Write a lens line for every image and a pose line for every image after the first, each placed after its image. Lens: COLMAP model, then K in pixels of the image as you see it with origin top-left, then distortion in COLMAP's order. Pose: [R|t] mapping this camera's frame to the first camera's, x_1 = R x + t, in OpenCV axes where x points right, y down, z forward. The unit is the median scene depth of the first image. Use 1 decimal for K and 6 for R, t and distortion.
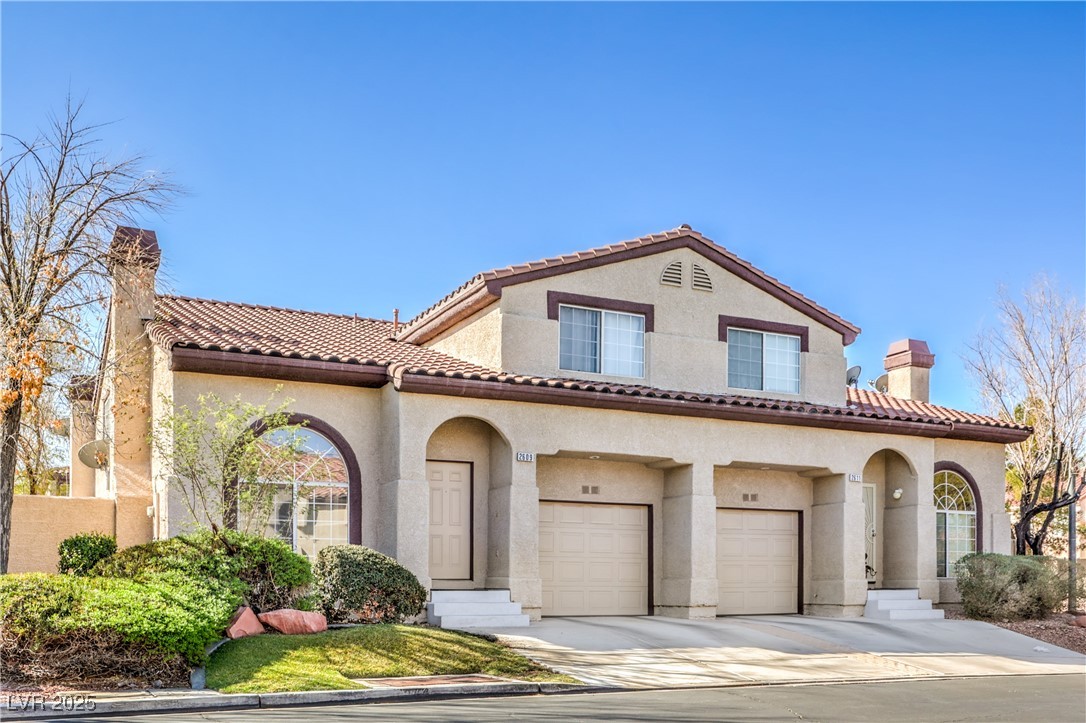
lens RADIAL K [[963.2, 0, 543.0], [0, 963.2, 361.5], [0, 0, 1]] dist [-0.001786, 0.002657]
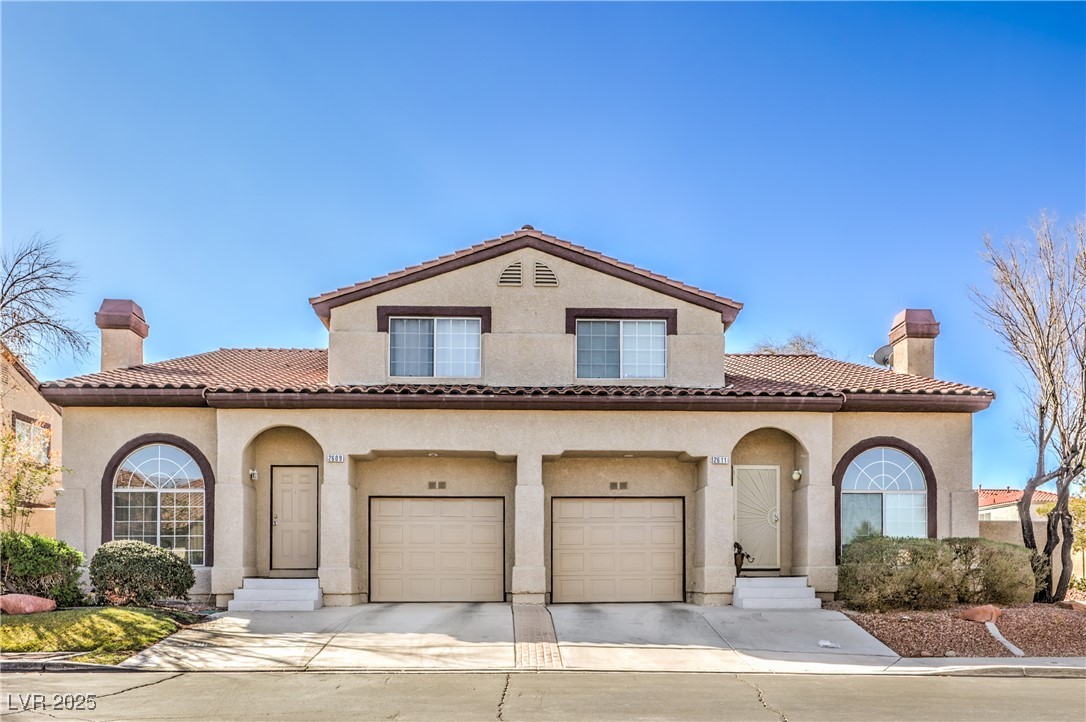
lens RADIAL K [[807.1, 0, 540.7], [0, 807.1, 402.0], [0, 0, 1]] dist [0.000641, 0.004489]
pose [[0.923169, -0.084815, -0.374920, 0.477153], [0.090555, 0.995889, -0.002319, 0.050503], [0.373576, -0.031810, 0.927054, 0.199507]]
